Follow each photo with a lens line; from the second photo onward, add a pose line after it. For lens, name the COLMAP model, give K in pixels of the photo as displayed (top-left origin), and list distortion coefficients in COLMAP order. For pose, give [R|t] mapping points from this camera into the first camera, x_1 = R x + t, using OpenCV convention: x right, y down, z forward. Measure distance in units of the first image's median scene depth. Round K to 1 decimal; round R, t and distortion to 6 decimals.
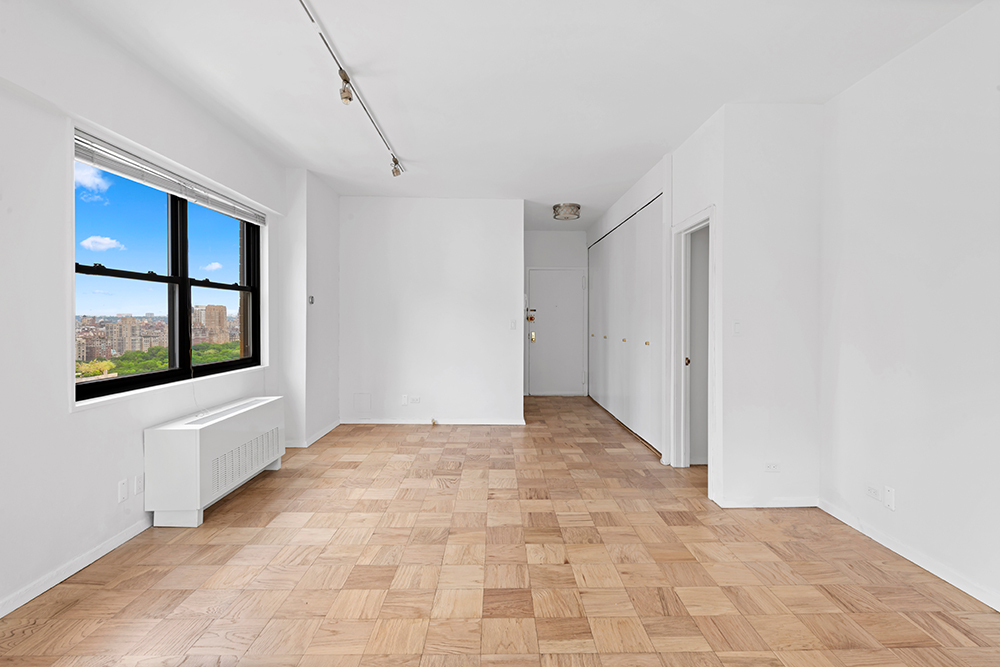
lens RADIAL K [[490.9, 0, 502.5], [0, 490.9, 322.6], [0, 0, 1]] dist [0.013540, -0.000773]
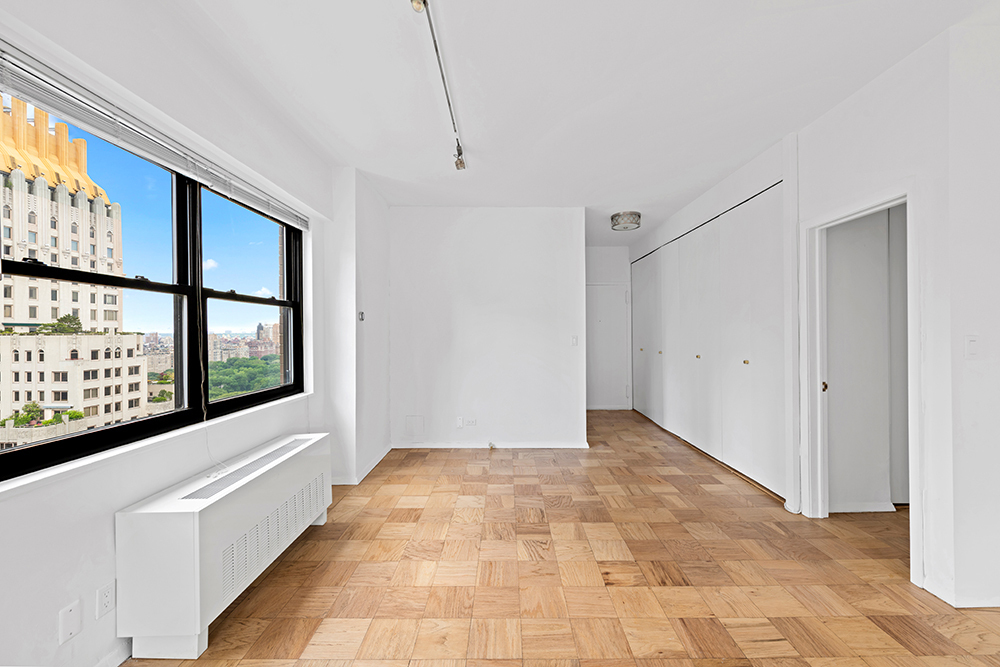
lens RADIAL K [[399.2, 0, 503.6], [0, 399.2, 330.8], [0, 0, 1]] dist [0.005250, -0.000816]
pose [[0.999766, -0.009851, -0.019268, -0.142102], [0.009625, 0.999885, -0.011756, -0.010262], [0.019381, 0.011567, 0.999745, 0.342168]]
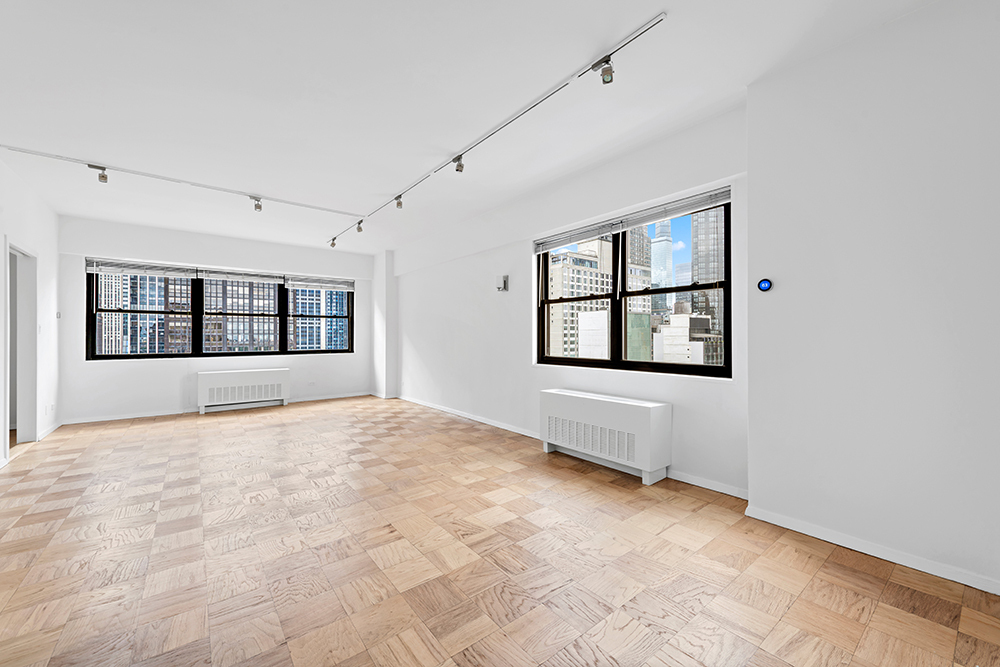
lens RADIAL K [[399.2, 0, 509.7], [0, 399.2, 341.1], [0, 0, 1]] dist [0.005250, -0.000816]
pose [[-0.790155, 0.007022, -0.612866, 0.199195], [-0.003138, 0.999875, 0.015502, 0.021676], [0.612899, 0.014172, -0.790034, 1.436803]]
